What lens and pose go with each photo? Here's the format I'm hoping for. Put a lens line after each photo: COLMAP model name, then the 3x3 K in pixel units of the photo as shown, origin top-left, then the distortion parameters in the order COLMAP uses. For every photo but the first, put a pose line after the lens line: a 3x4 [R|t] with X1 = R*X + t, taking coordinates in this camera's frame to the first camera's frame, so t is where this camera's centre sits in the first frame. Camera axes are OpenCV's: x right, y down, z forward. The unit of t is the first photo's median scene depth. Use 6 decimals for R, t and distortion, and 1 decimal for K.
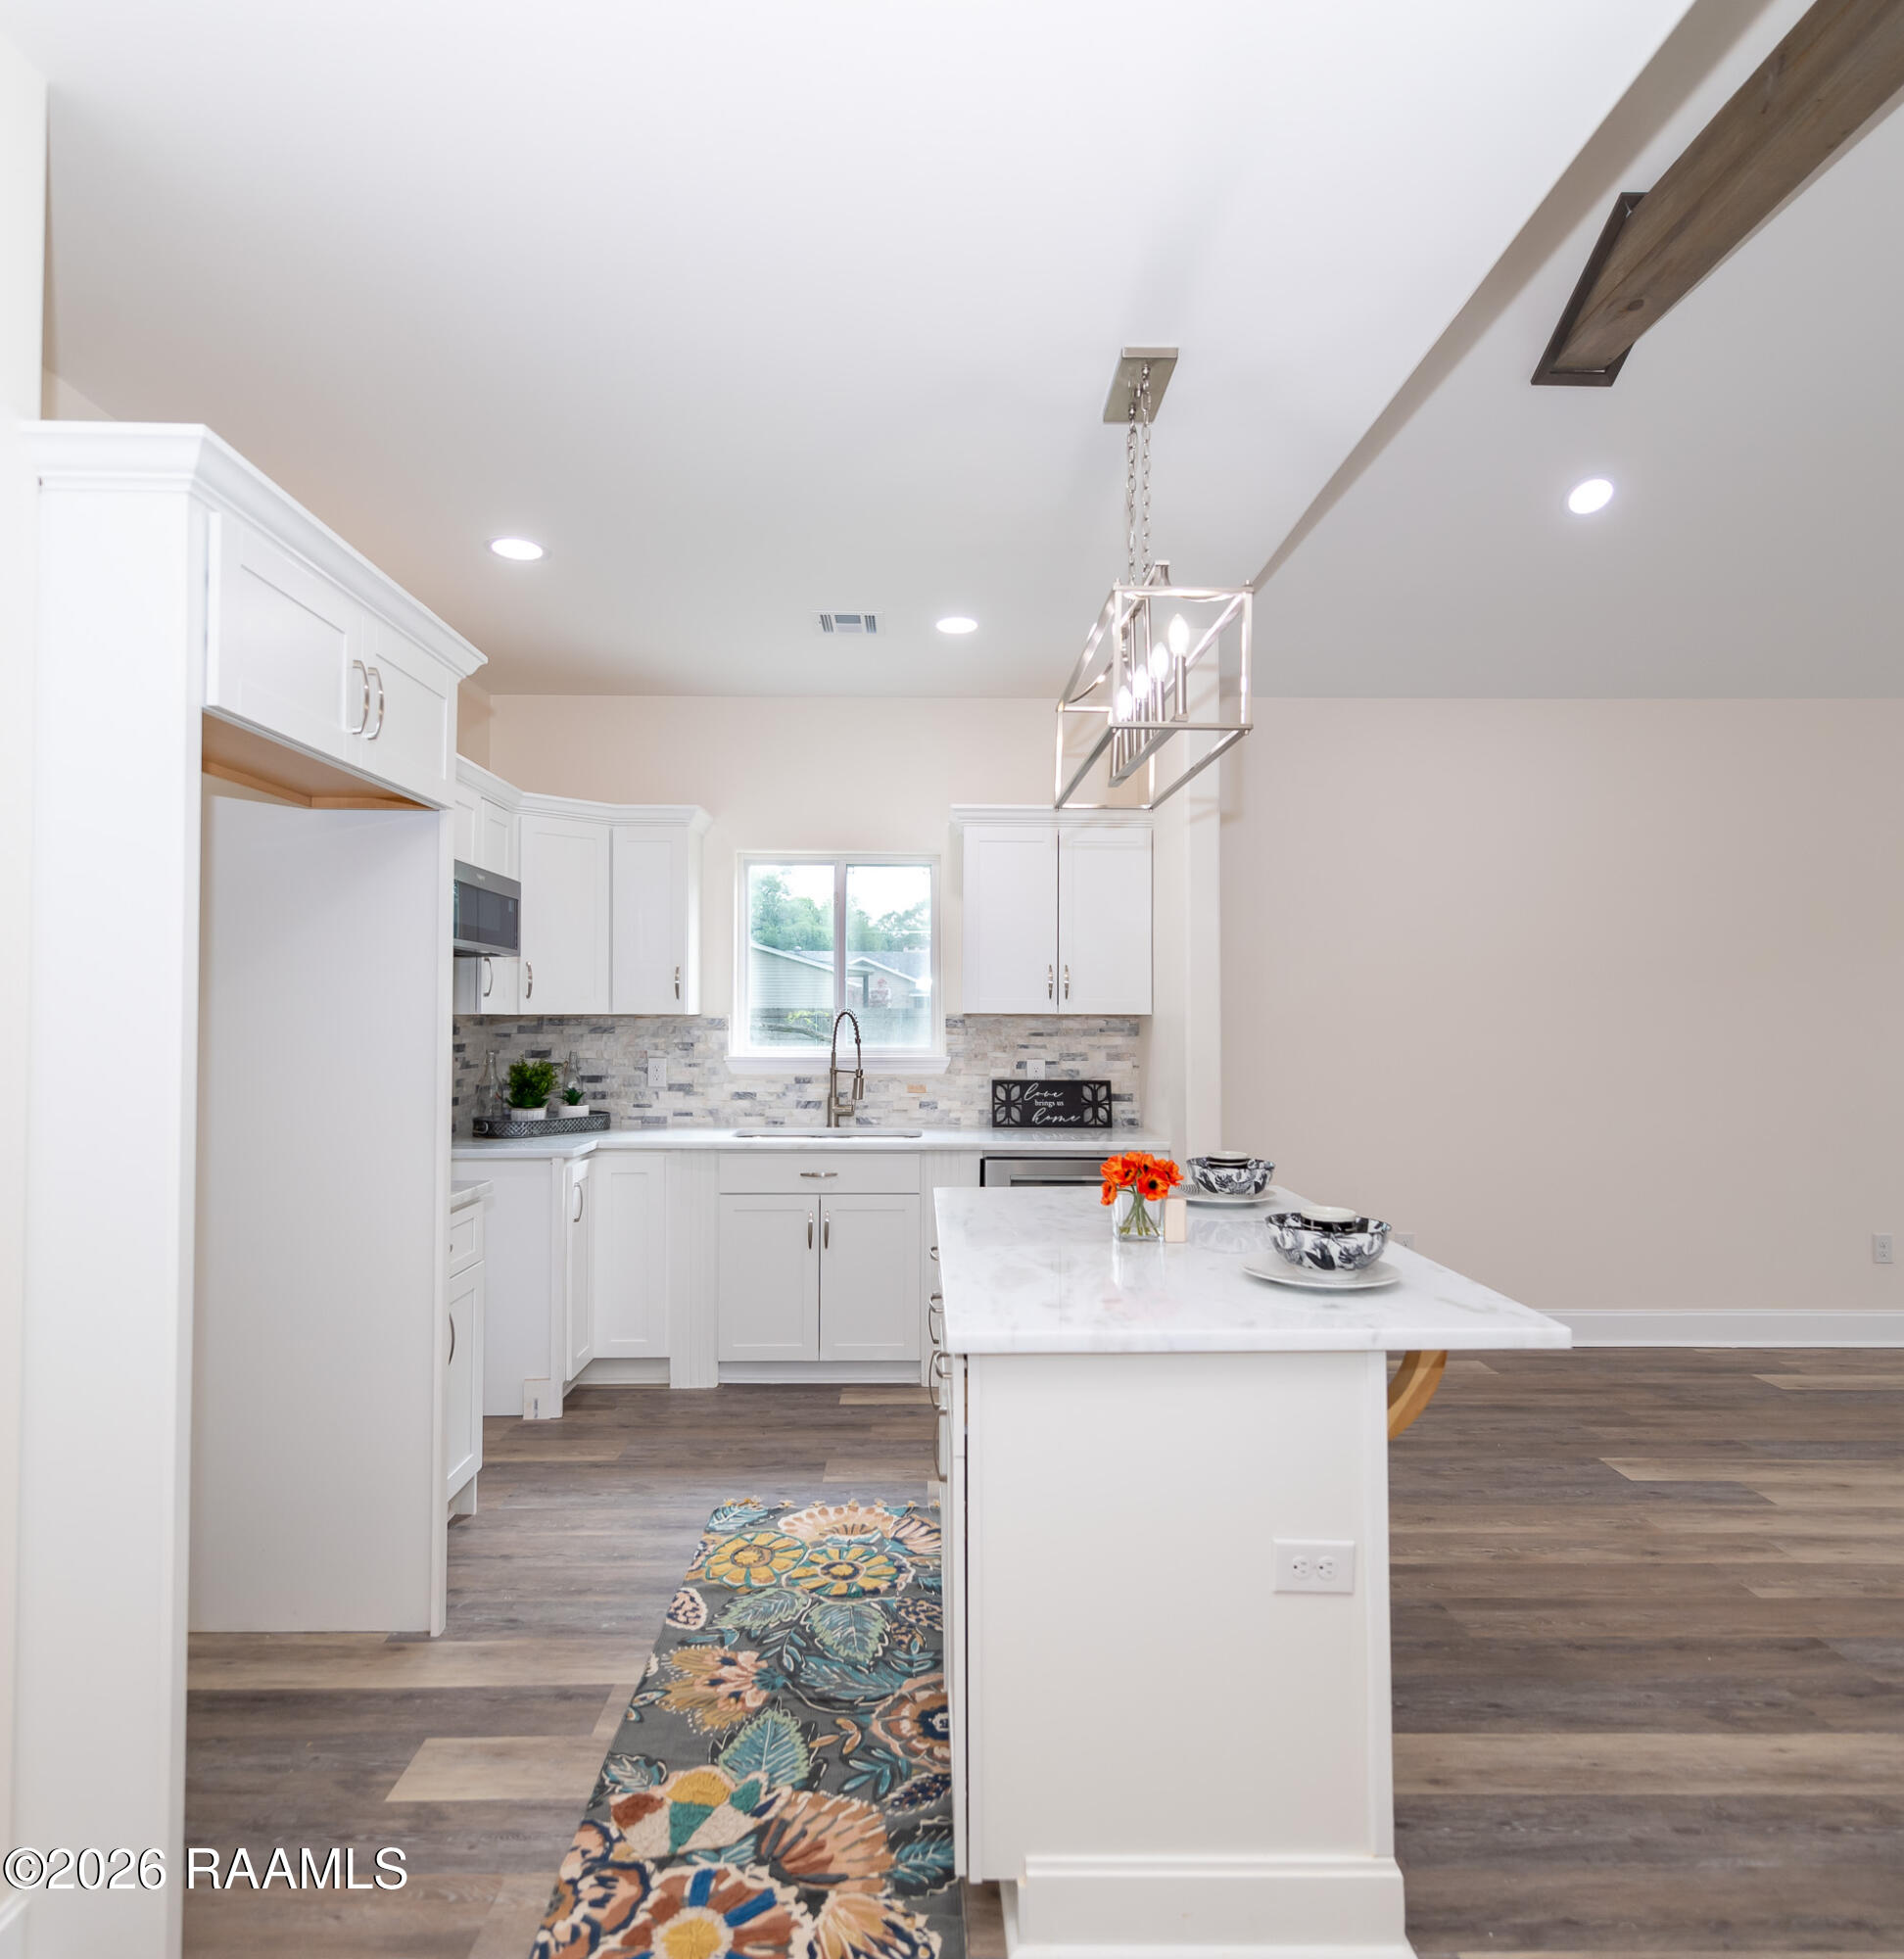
lens RADIAL K [[1148.8, 0, 957.9], [0, 1148.8, 993.3], [0, 0, 1]] dist [0.004014, -0.001405]
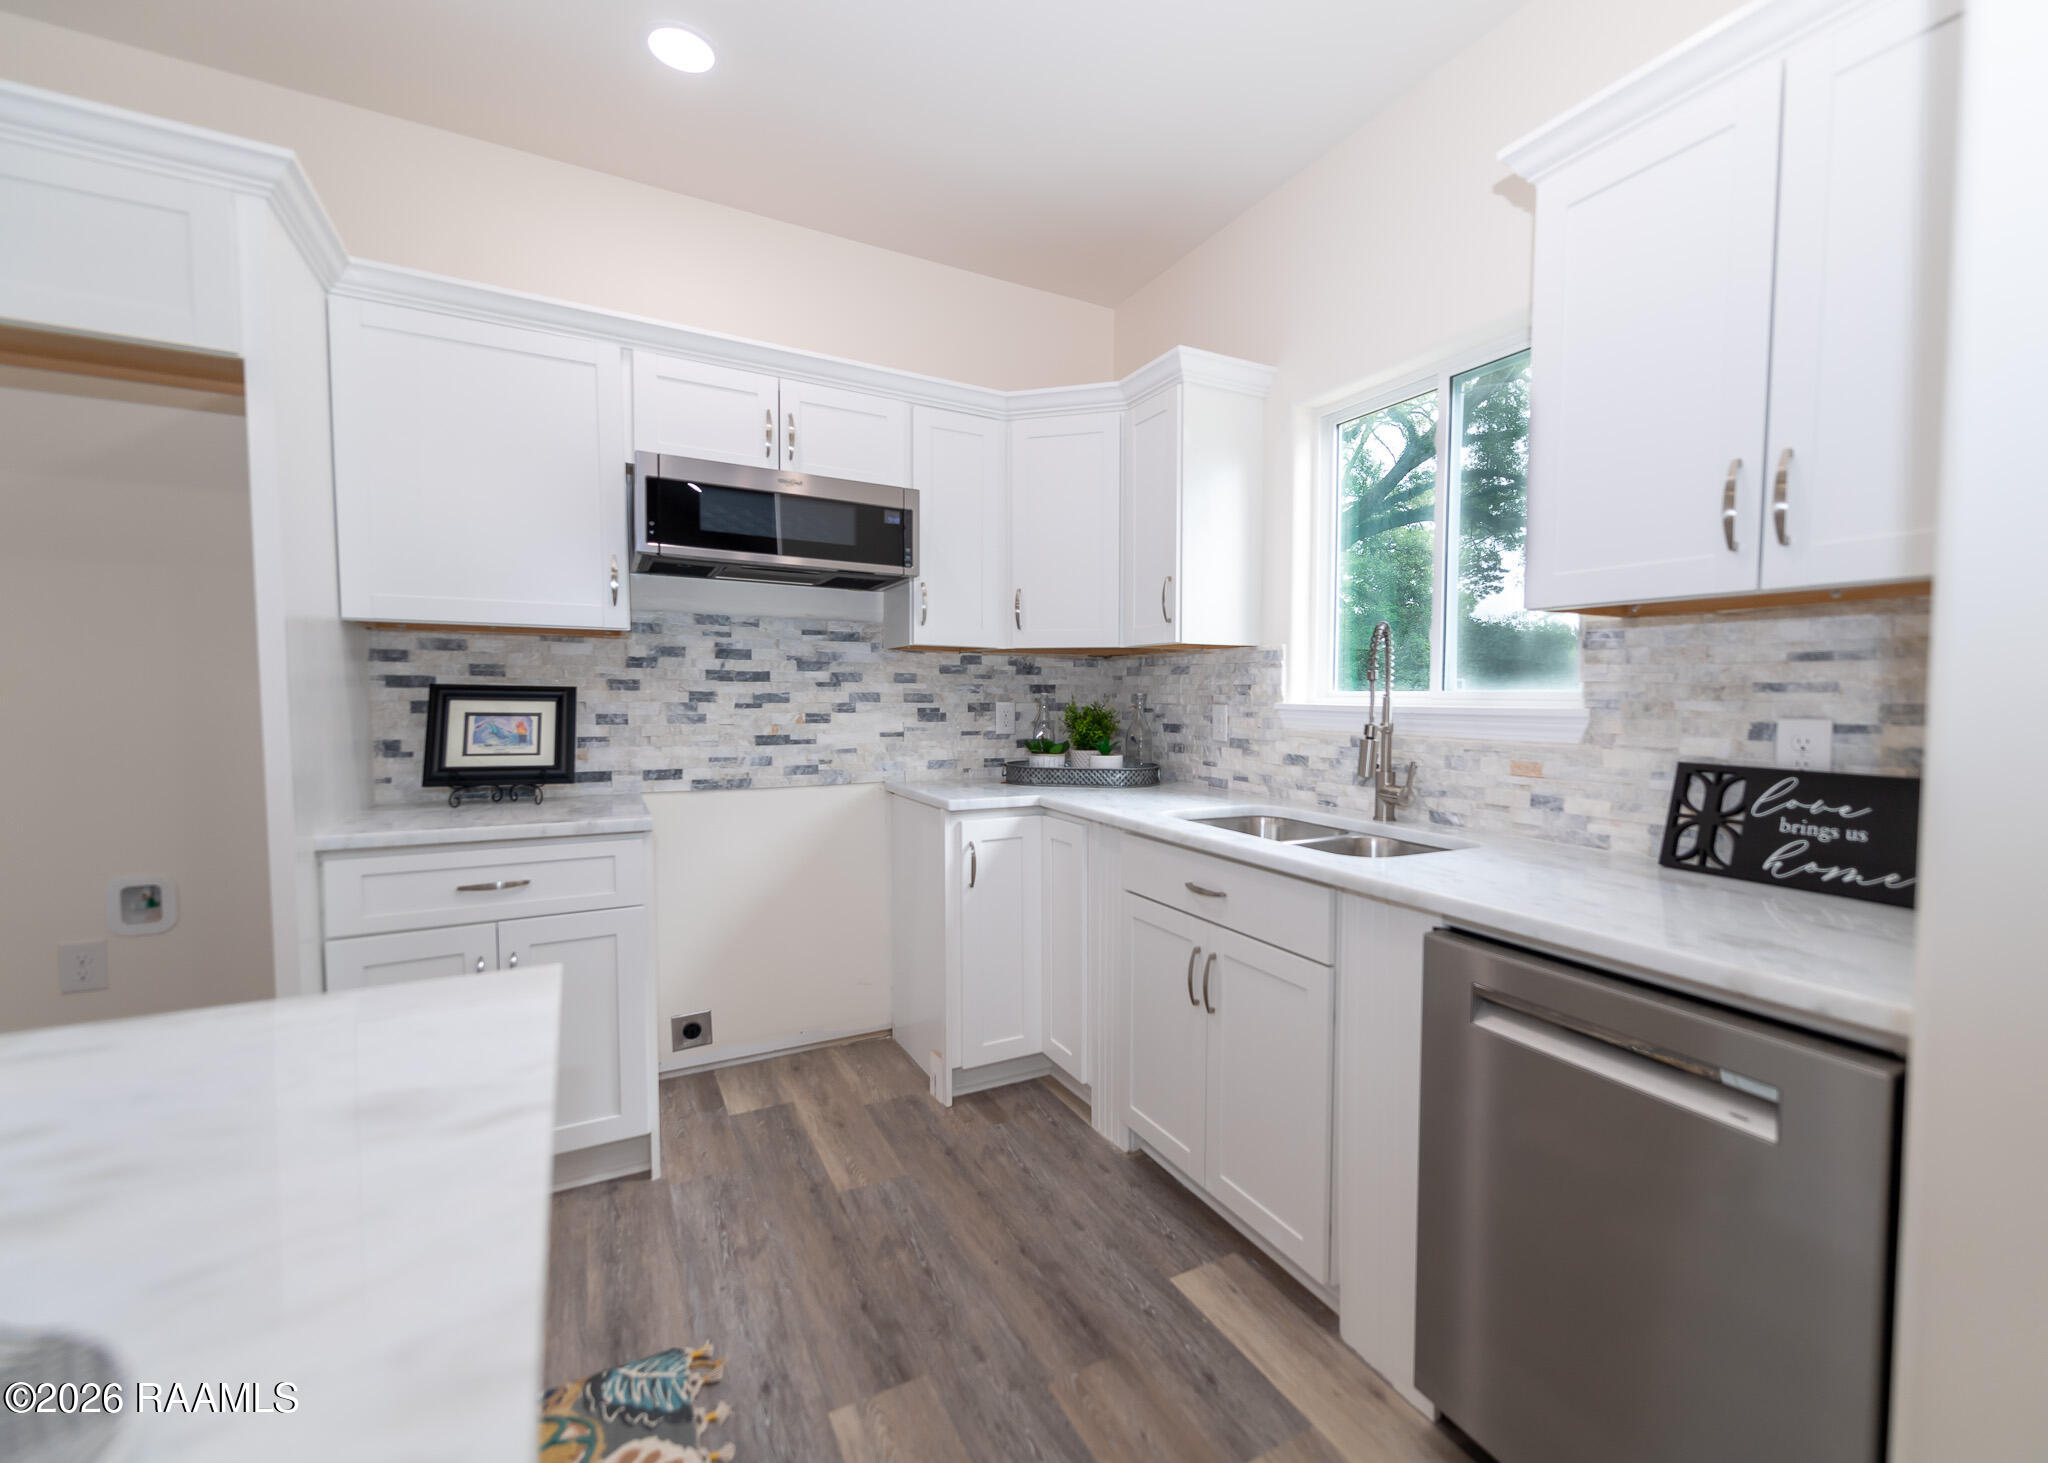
lens RADIAL K [[889.5, 0, 1018.6], [0, 889.5, 743.3], [0, 0, 1]] dist [0.012101, -0.000657]
pose [[0.484678, 0.053911, -0.873030, 0.210084], [0.011788, 0.997606, 0.068149, 0.041578], [0.874613, -0.043321, 0.482882, 0.611228]]
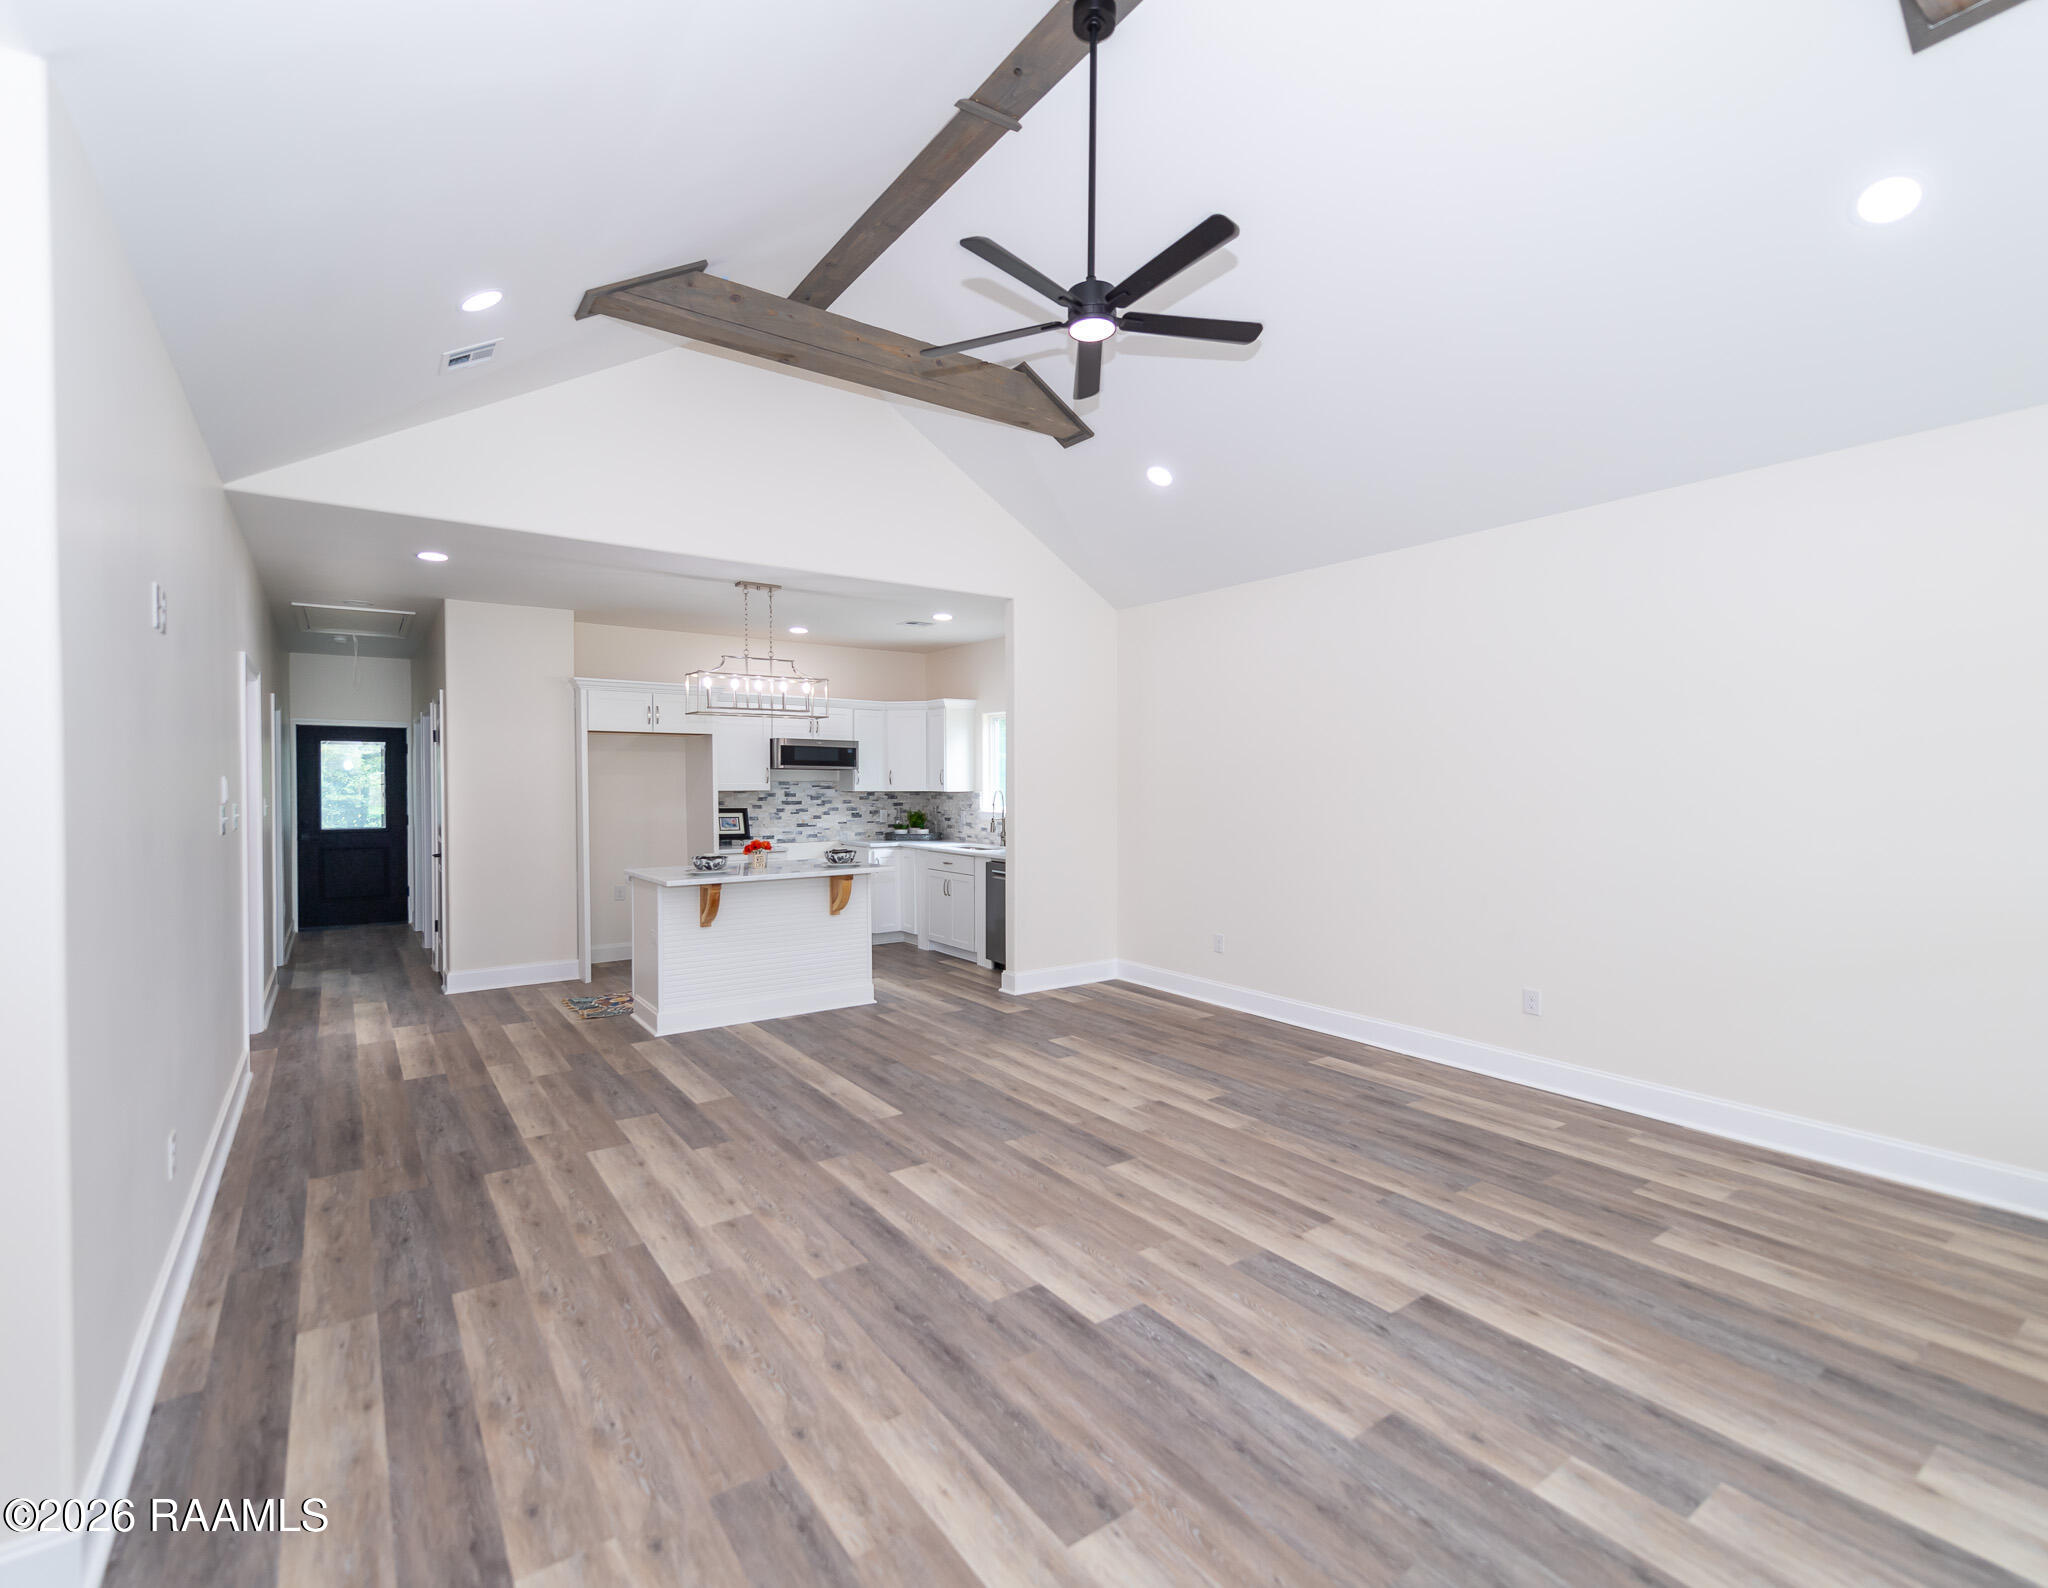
lens RADIAL K [[882.0, 0, 1018.0], [0, 882.0, 811.3], [0, 0, 1]] dist [0.013973, -0.001105]
pose [[0.607855, 0.025726, -0.793631, 1.194123], [0.014815, 0.998934, 0.043728, -0.016096], [0.793910, -0.038338, 0.606826, 0.057679]]
